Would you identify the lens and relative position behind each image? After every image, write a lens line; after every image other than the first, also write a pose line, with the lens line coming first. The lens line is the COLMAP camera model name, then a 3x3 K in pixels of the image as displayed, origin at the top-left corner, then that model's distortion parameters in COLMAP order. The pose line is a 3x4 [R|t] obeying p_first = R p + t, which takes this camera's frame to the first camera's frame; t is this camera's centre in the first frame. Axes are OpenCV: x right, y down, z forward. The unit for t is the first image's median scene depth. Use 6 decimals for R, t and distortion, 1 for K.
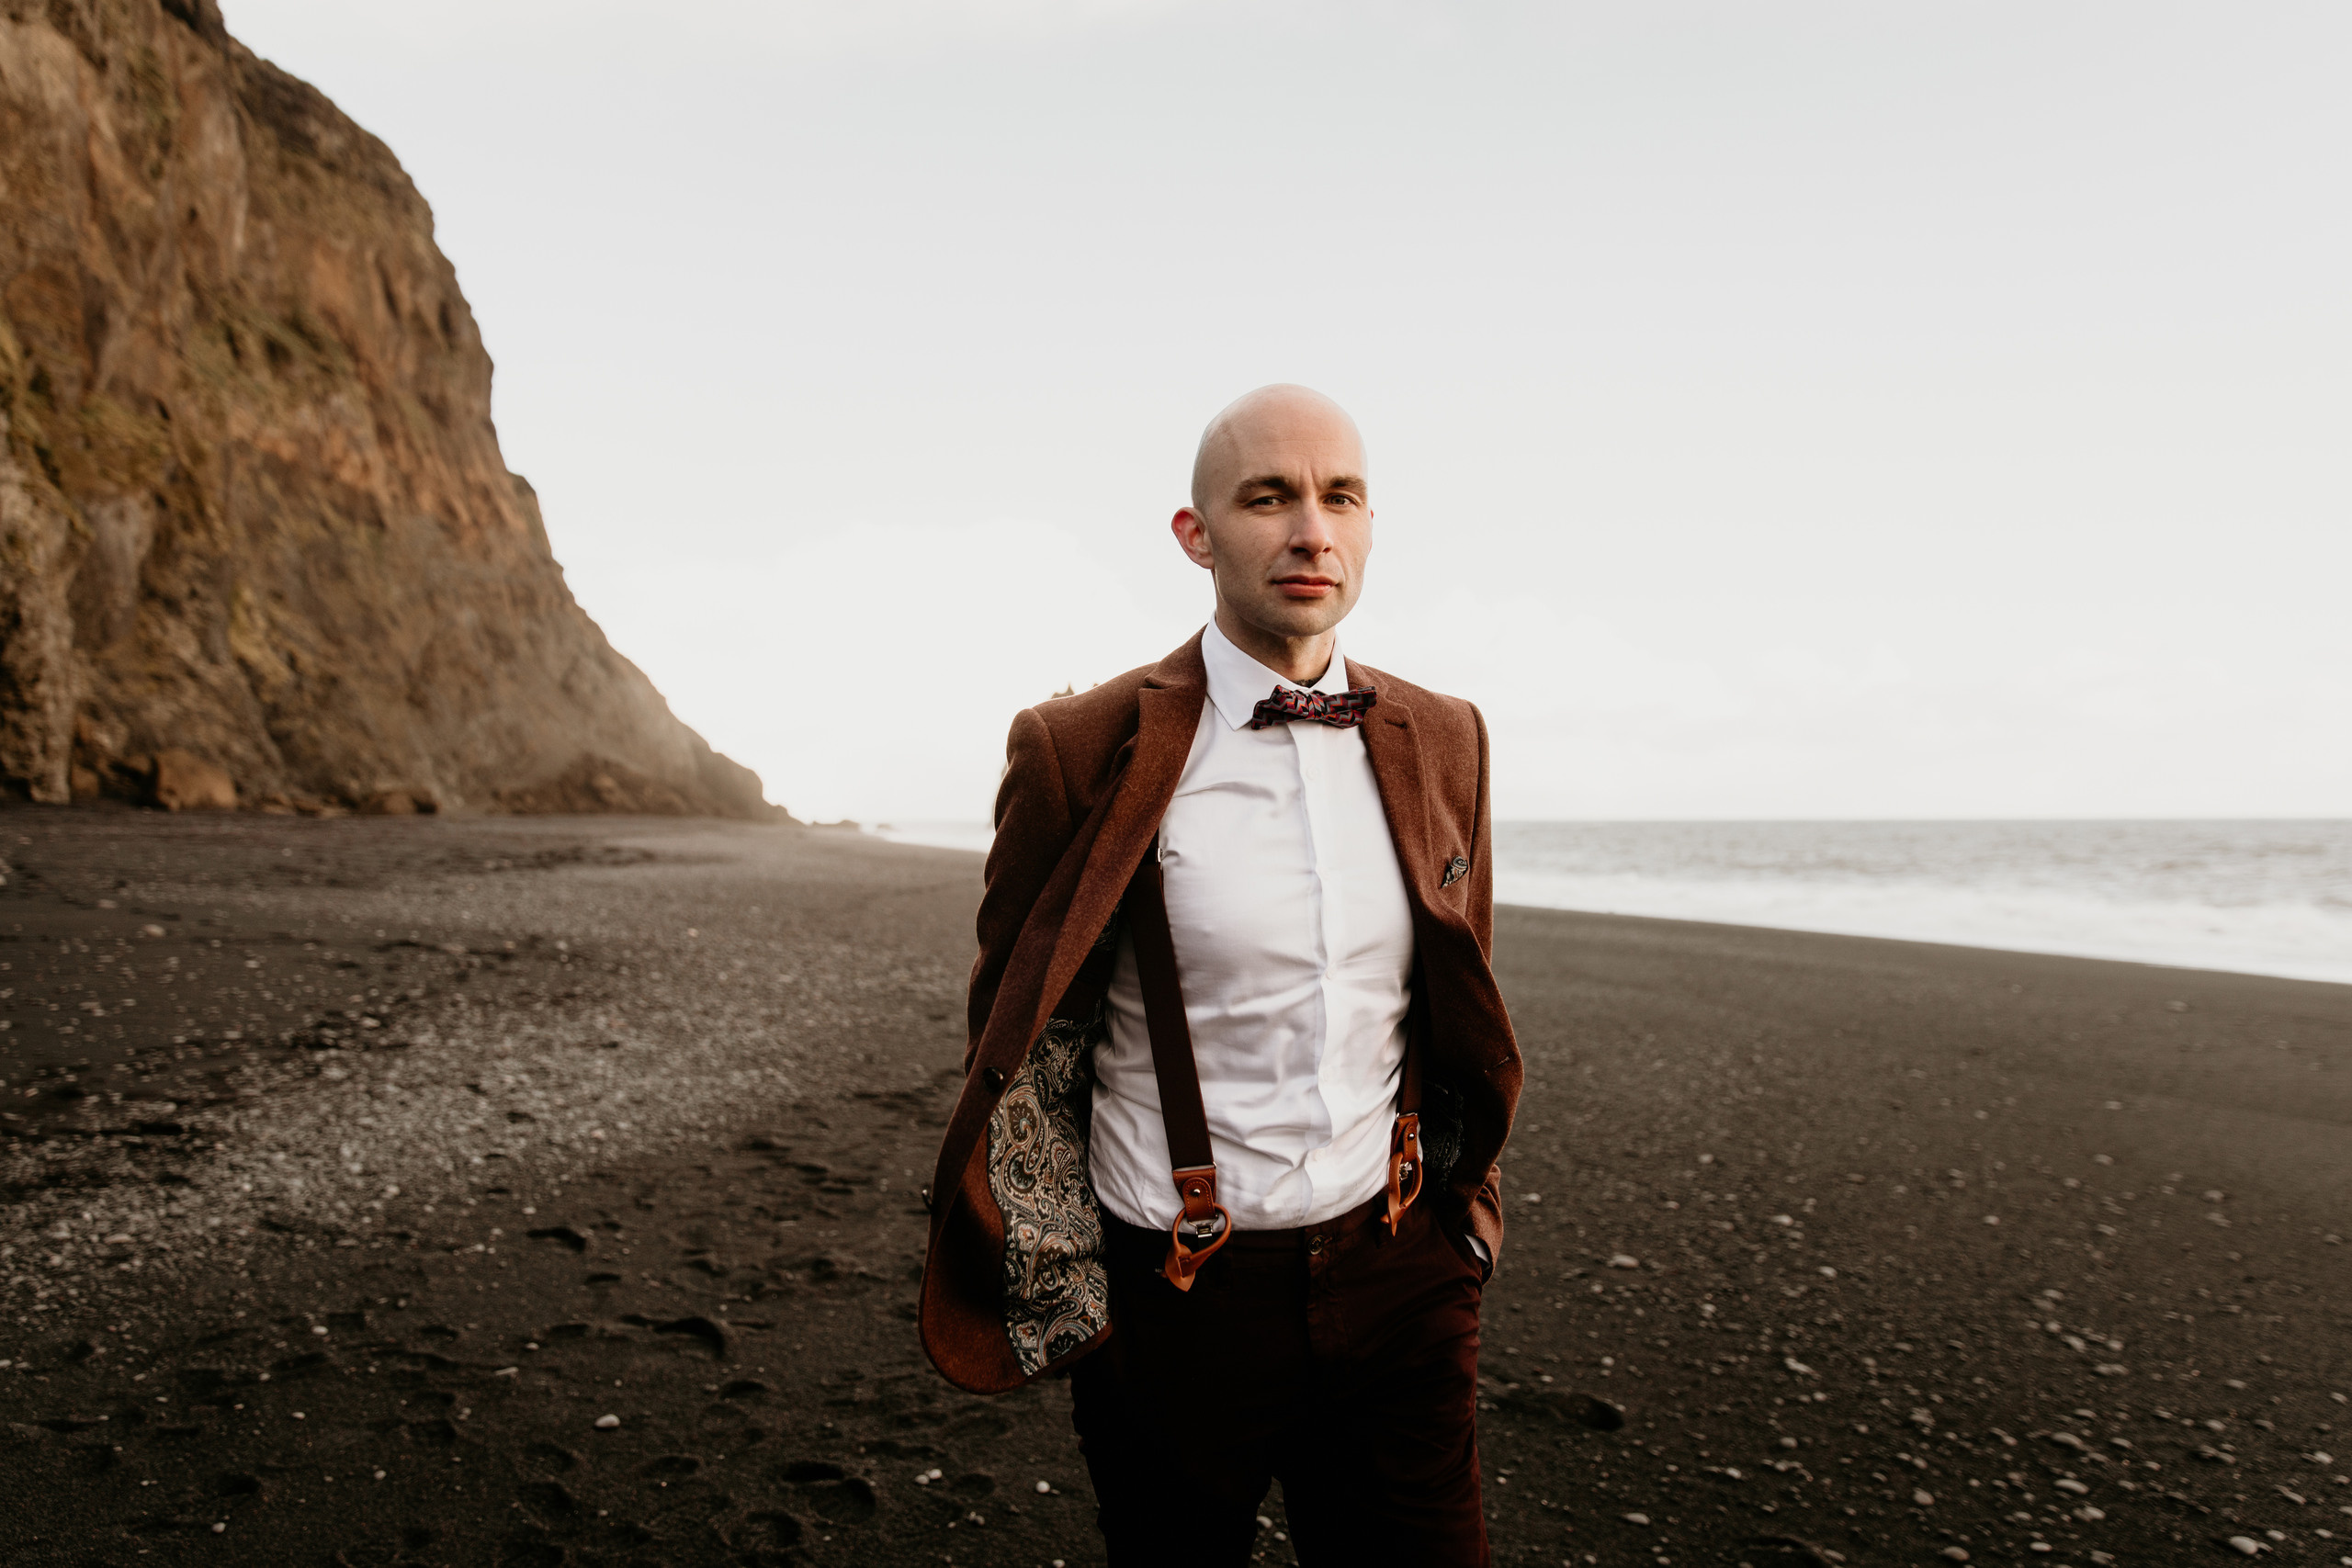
lens RADIAL K [[1614.7, 0, 1181.9], [0, 1614.7, 791.5], [0, 0, 1]] dist [0.008017, -0.000688]
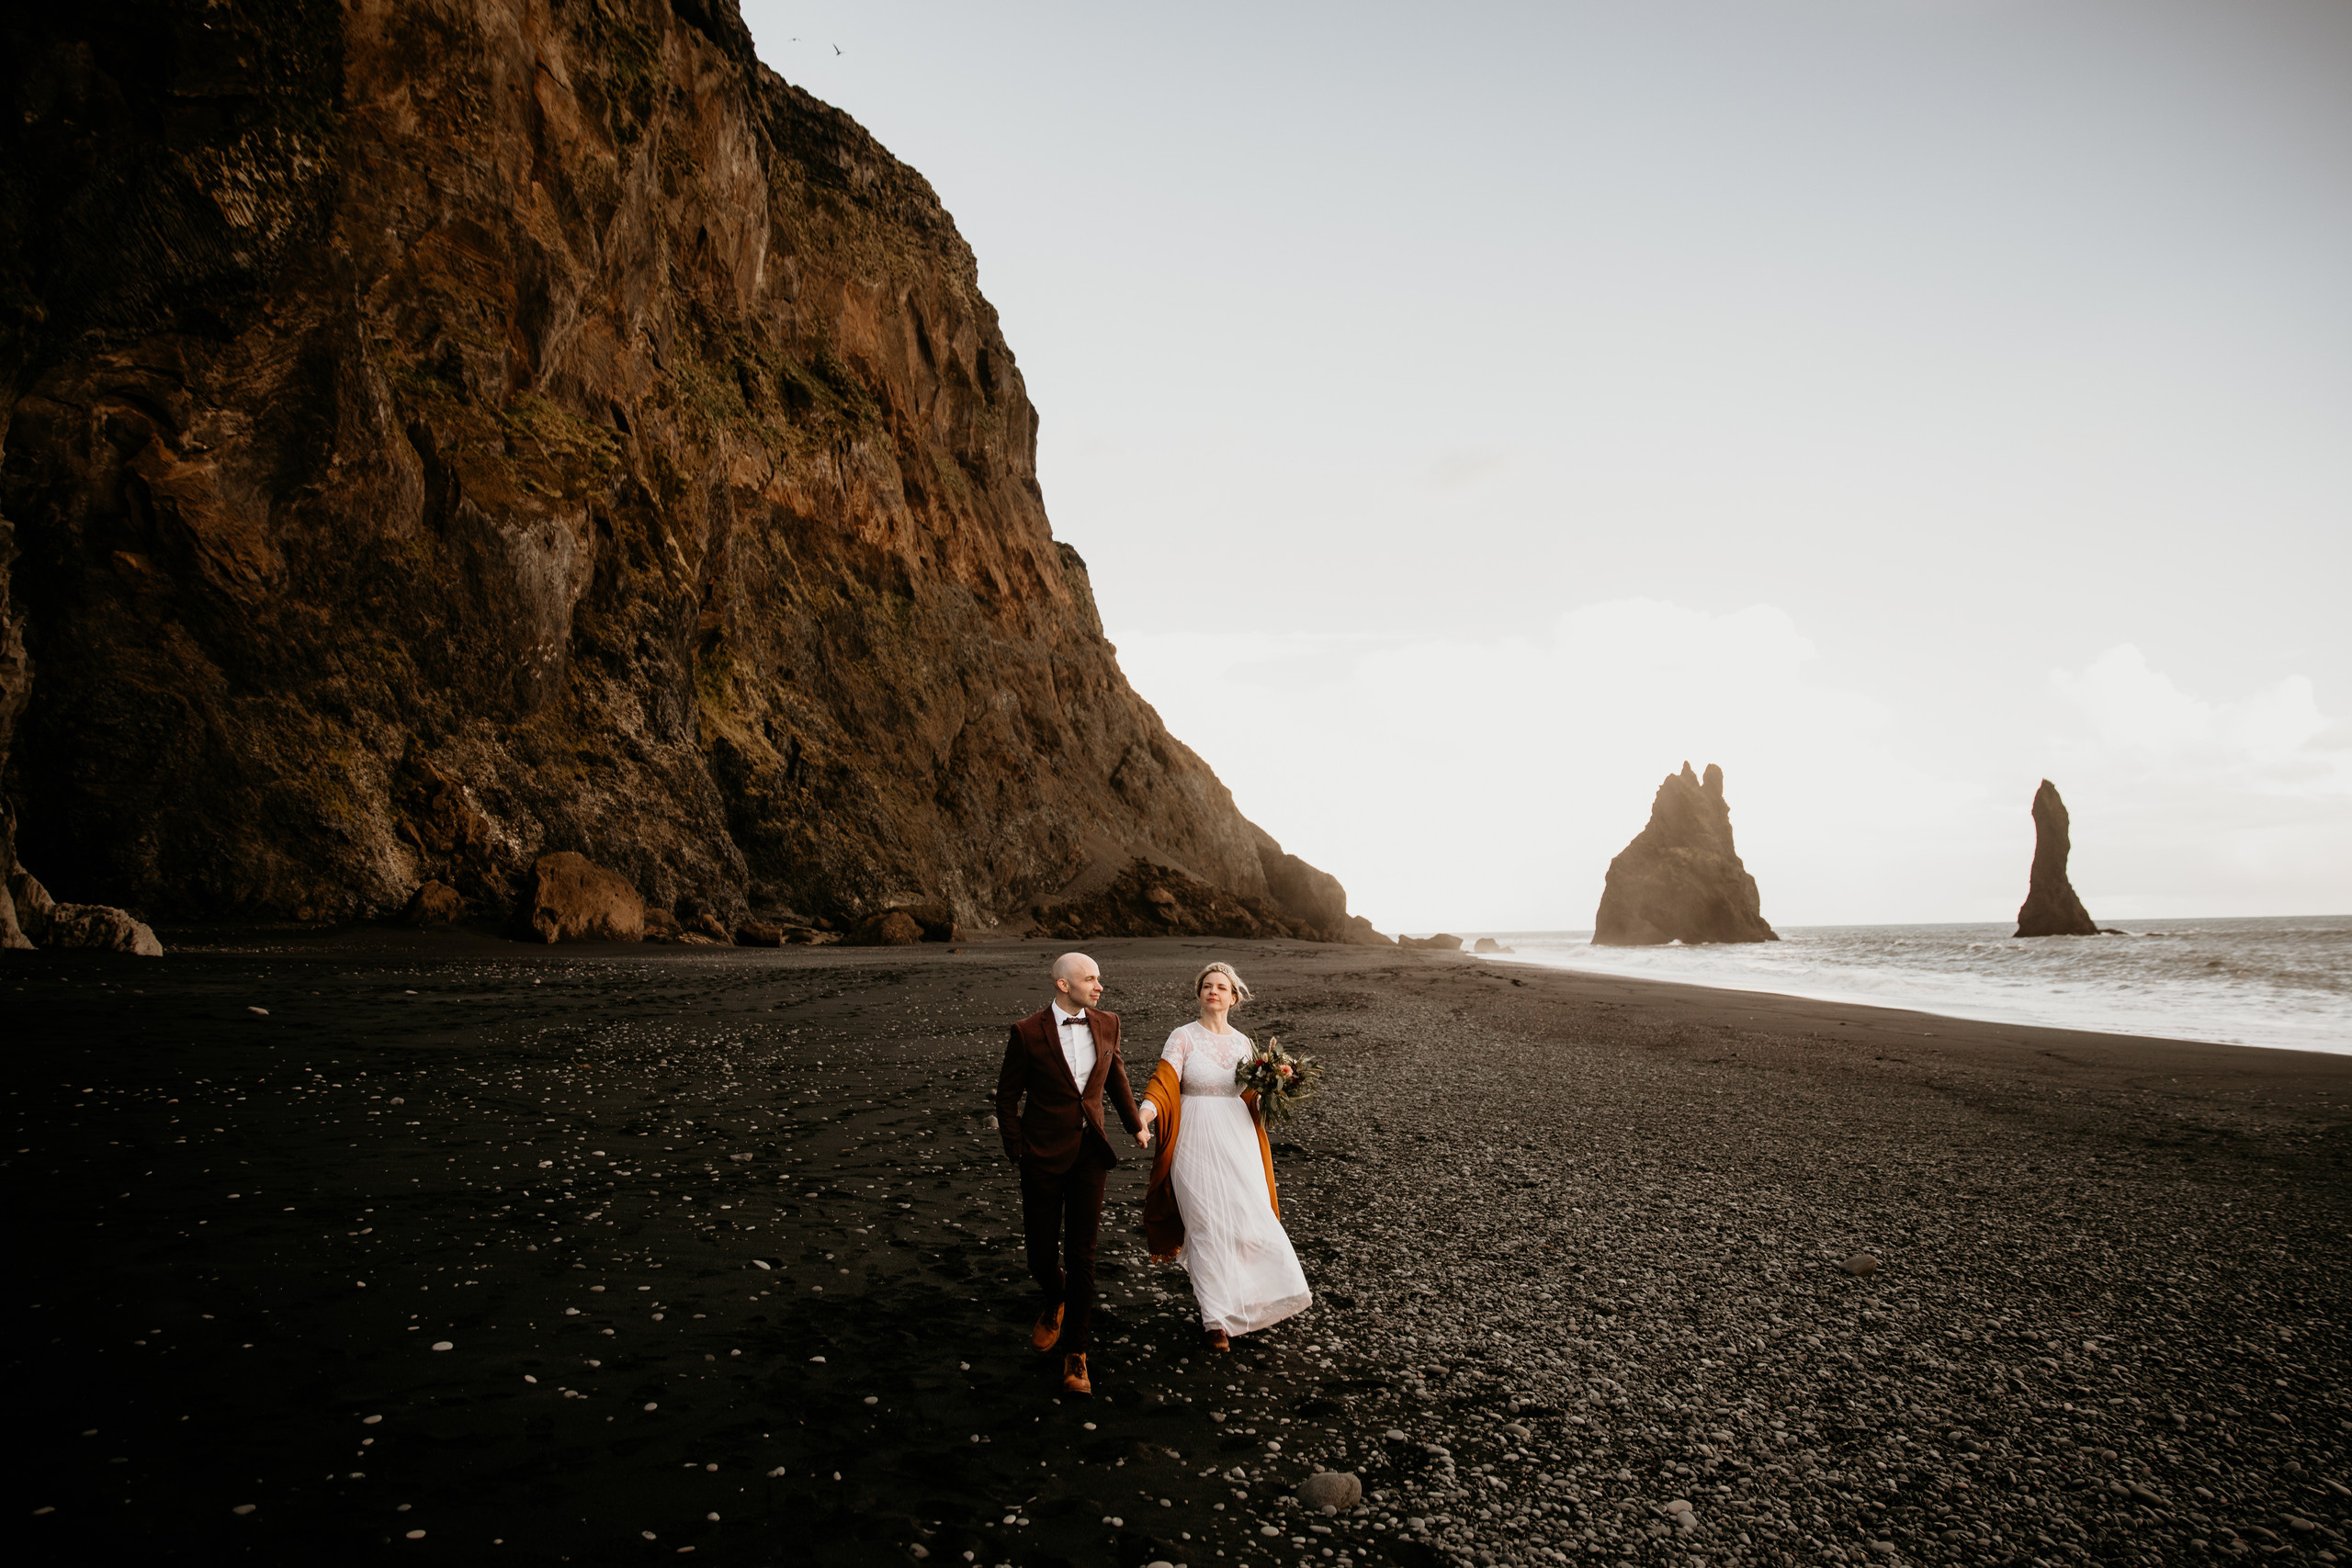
lens RADIAL K [[1700.1, 0, 1239.9], [0, 1700.1, 802.4], [0, 0, 1]] dist [-0.122097, 0.113839]
pose [[0.956354, -0.034251, -0.290195, -0.083247], [0.017196, 0.997982, -0.061117, 0.000499], [0.291703, 0.053459, 0.955014, 0.229363]]
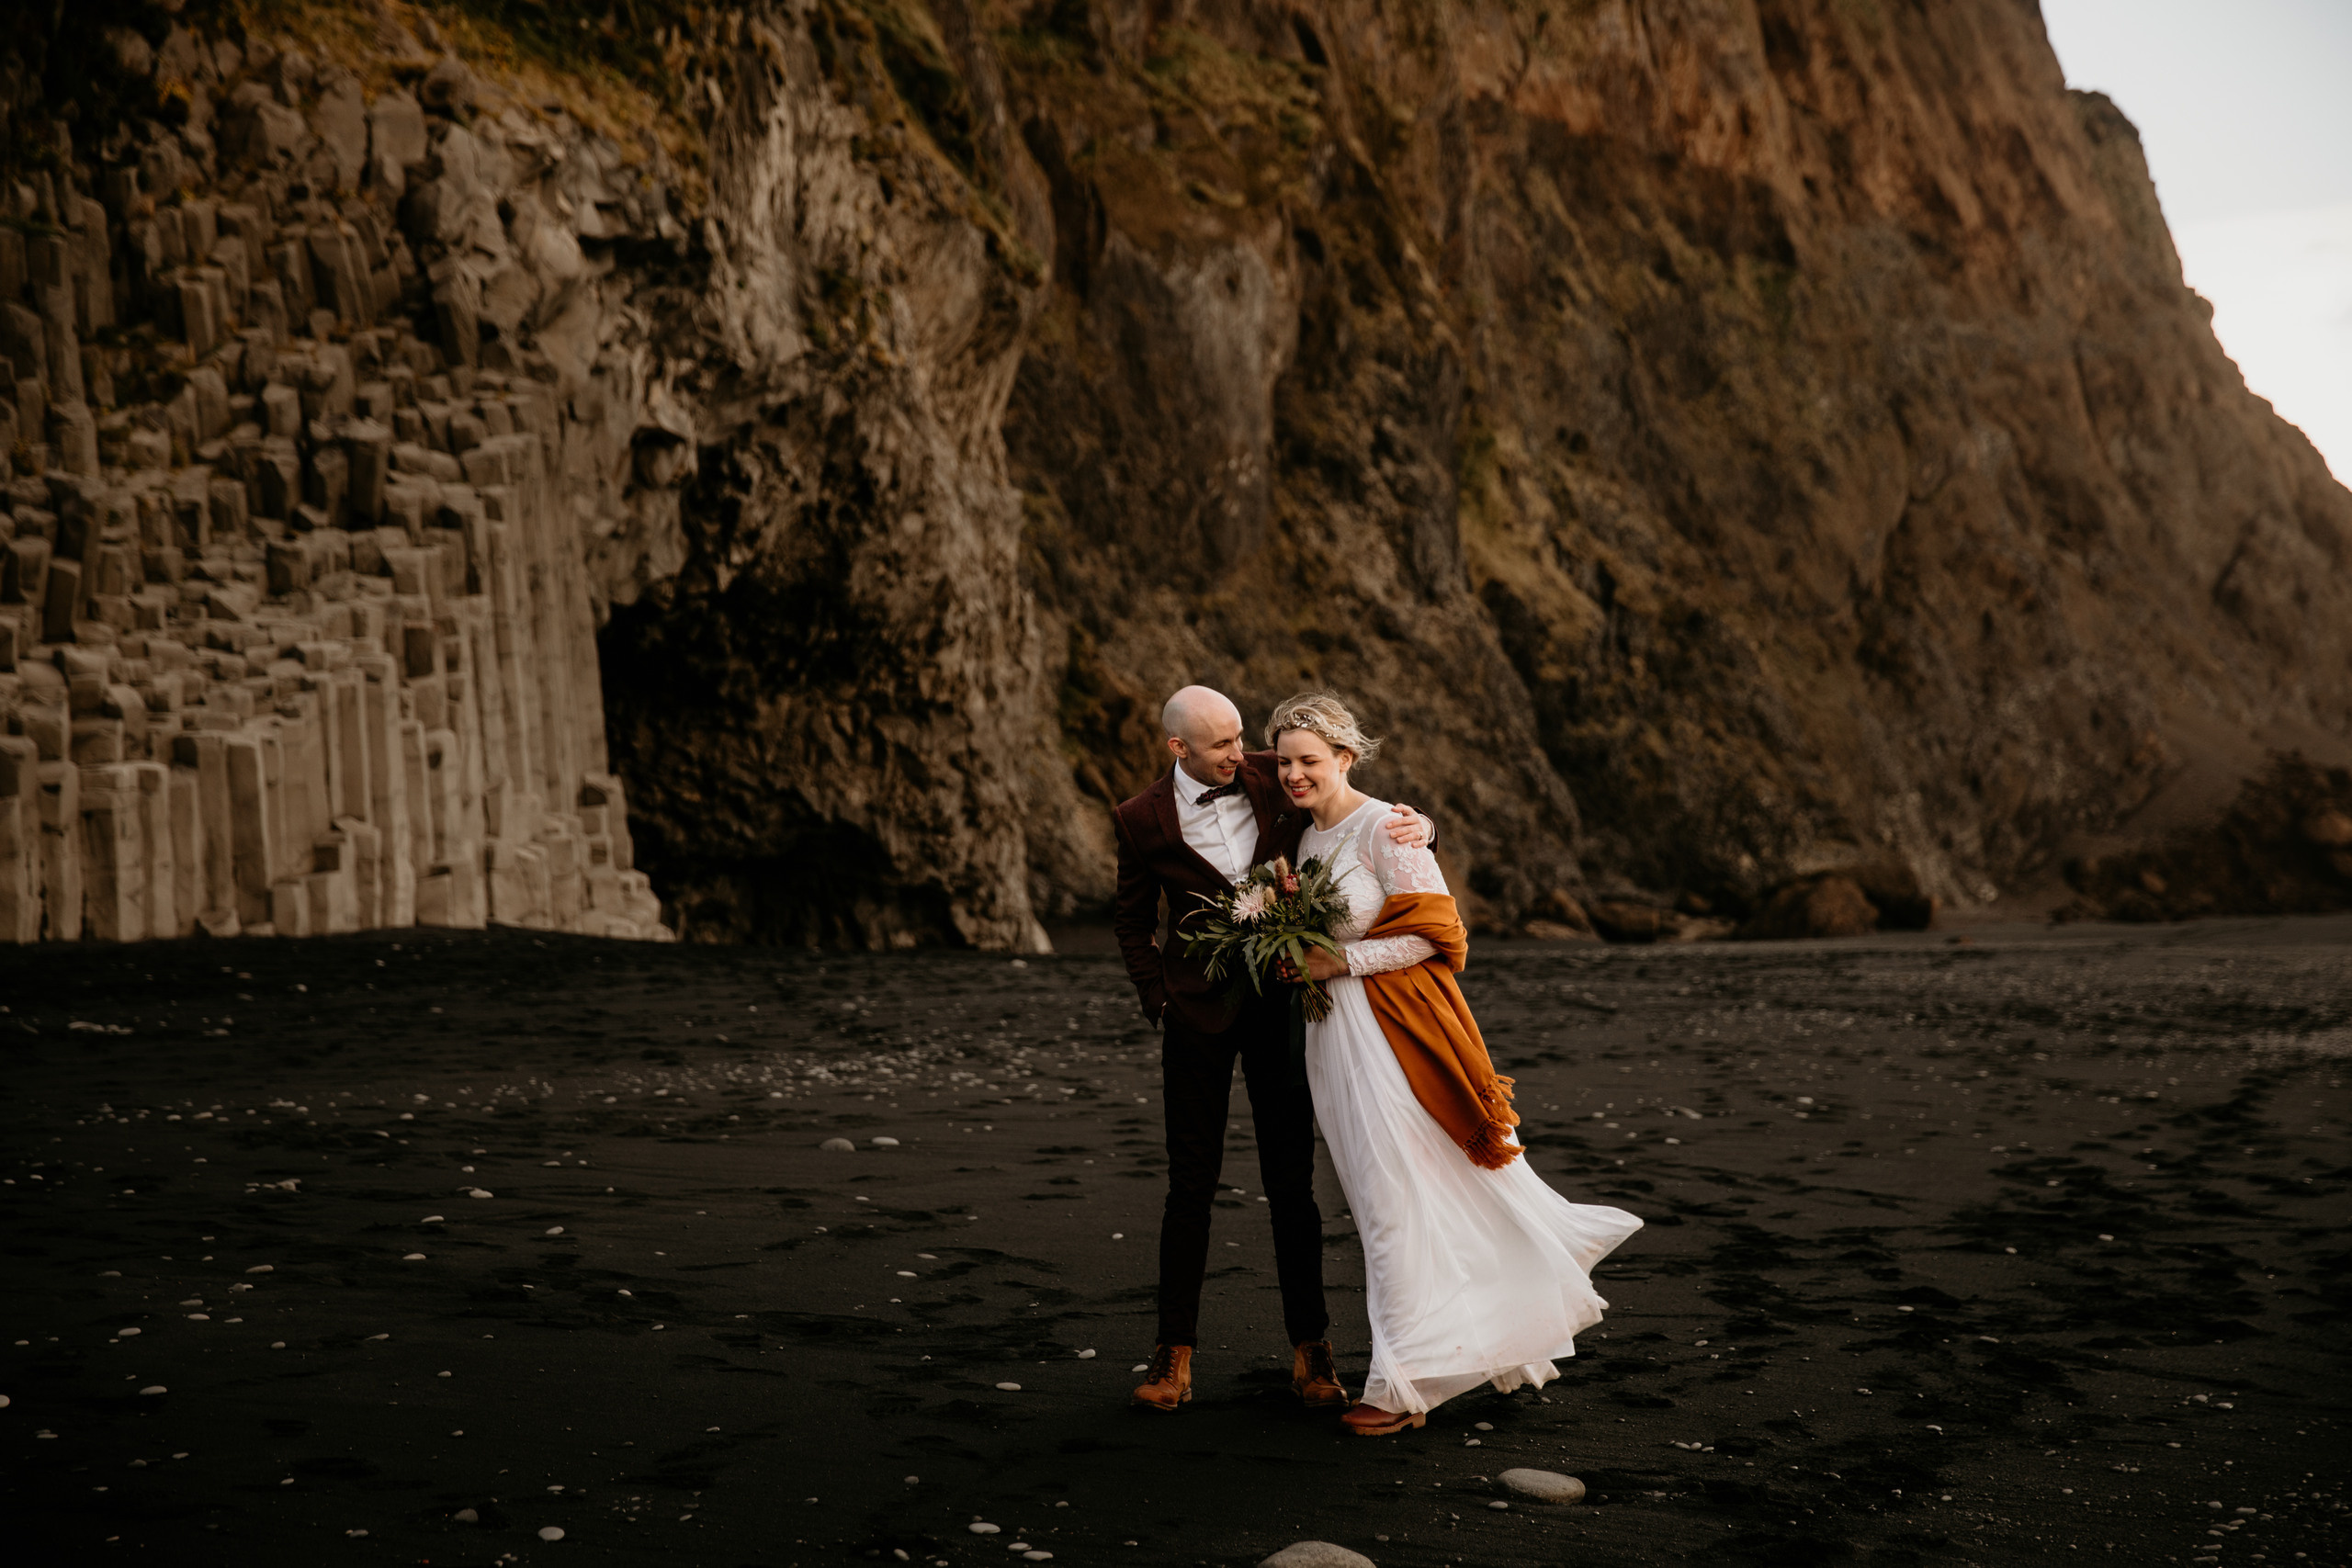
lens RADIAL K [[3853.3, 0, 1184.7], [0, 3853.3, 790.7], [0, 0, 1]] dist [0.149794, 0.101424]
pose [[0.806767, -0.057344, -0.588080, -0.029569], [0.048795, 0.998346, -0.030409, 0.000309], [0.588851, -0.004163, 0.808231, 0.081940]]
